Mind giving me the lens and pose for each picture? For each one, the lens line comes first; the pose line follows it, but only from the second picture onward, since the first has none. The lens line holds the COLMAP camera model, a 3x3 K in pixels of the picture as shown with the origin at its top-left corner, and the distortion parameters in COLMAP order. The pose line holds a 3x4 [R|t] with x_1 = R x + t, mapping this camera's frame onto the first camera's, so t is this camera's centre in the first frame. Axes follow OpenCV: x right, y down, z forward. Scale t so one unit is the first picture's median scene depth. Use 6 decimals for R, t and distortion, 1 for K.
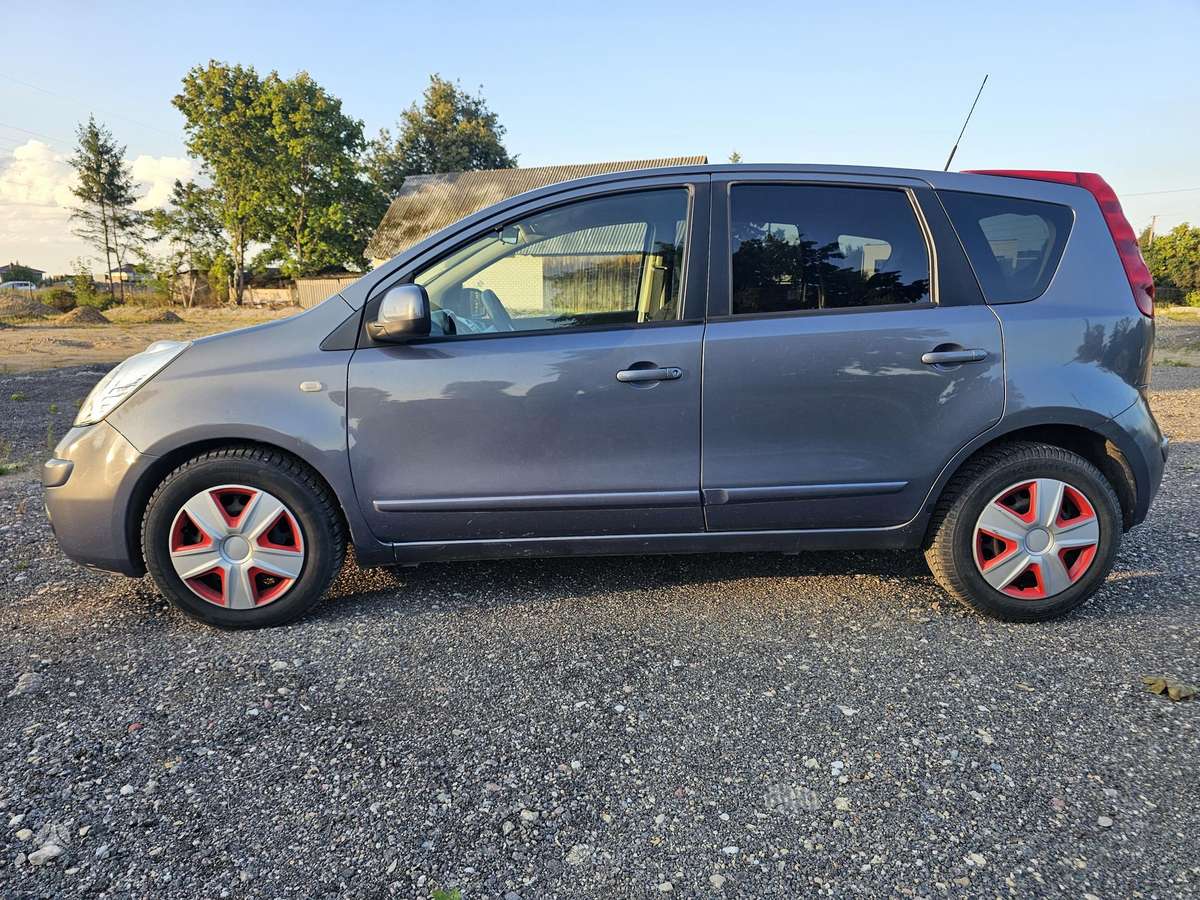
lens RADIAL K [[909.4, 0, 629.3], [0, 909.4, 492.6], [0, 0, 1]] dist [0.050477, -0.002429]
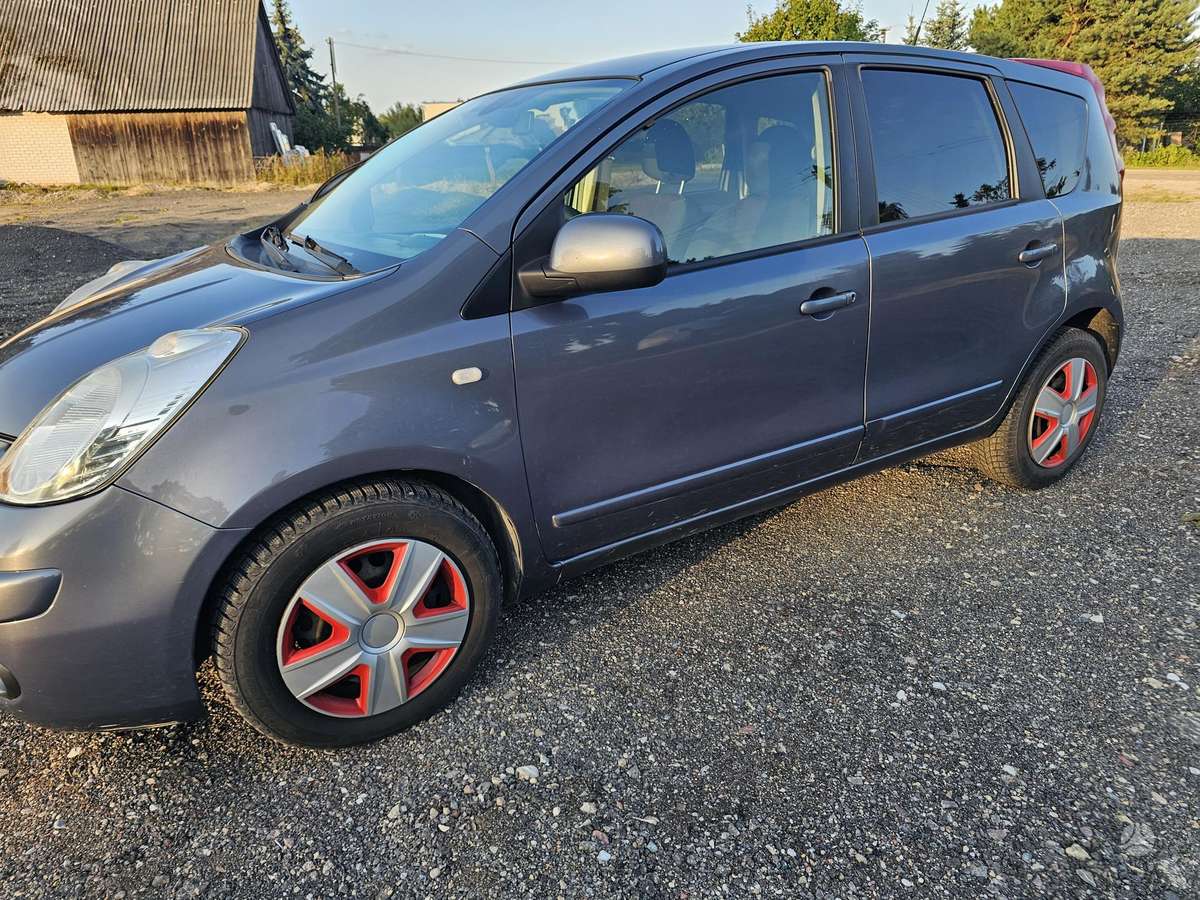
lens RADIAL K [[861.1, 0, 641.3], [0, 861.1, 479.7], [0, 0, 1]] dist [0.042845, -0.025189]
pose [[0.850014, -0.205309, 0.485103, -0.548969], [0.129840, 0.974165, 0.184784, -0.138711], [-0.510508, -0.094083, 0.854710, 0.370957]]
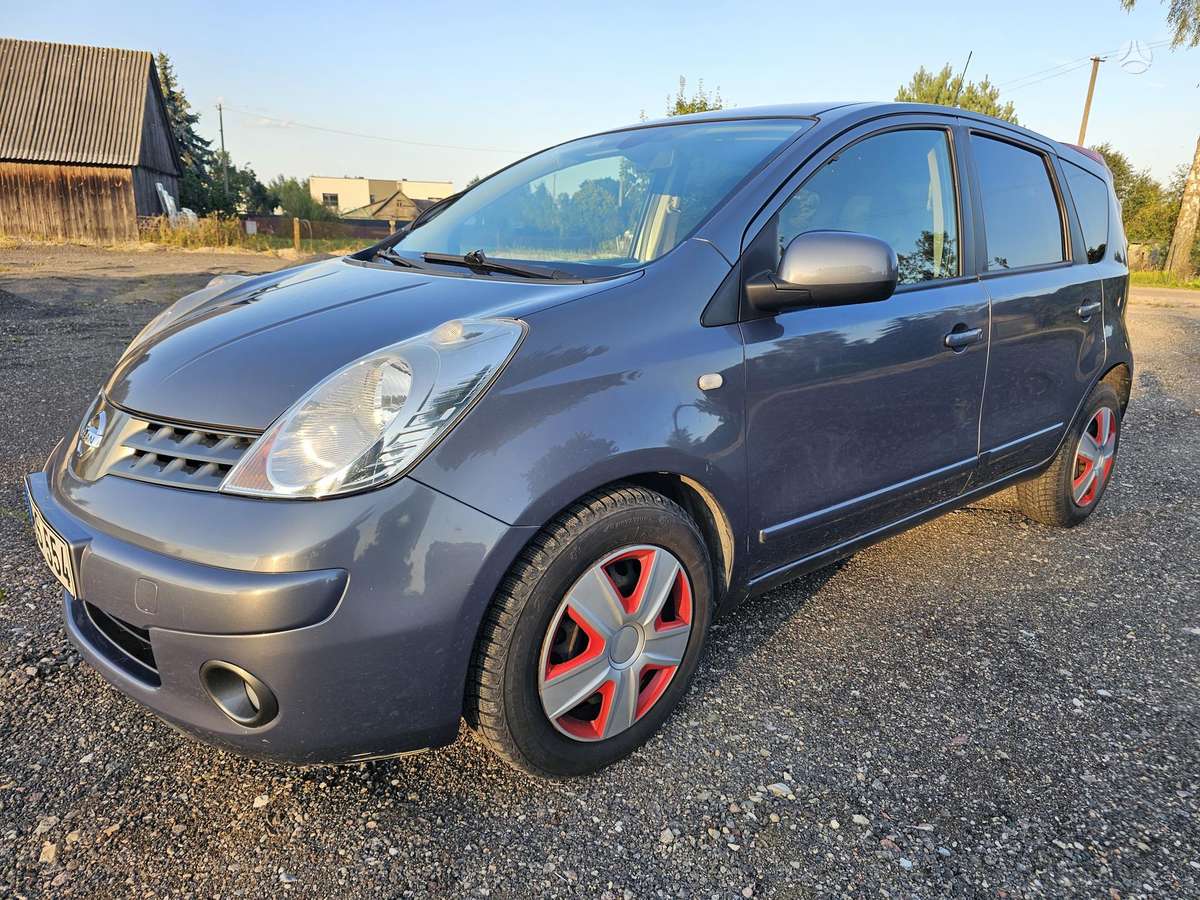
lens RADIAL K [[854.4, 0, 658.1], [0, 854.4, 483.6], [0, 0, 1]] dist [0.037220, -0.018691]
pose [[0.743458, -0.155424, 0.650471, -0.777278], [0.107132, 0.987738, 0.113564, -0.113998], [-0.660146, -0.014744, 0.750993, 0.539946]]
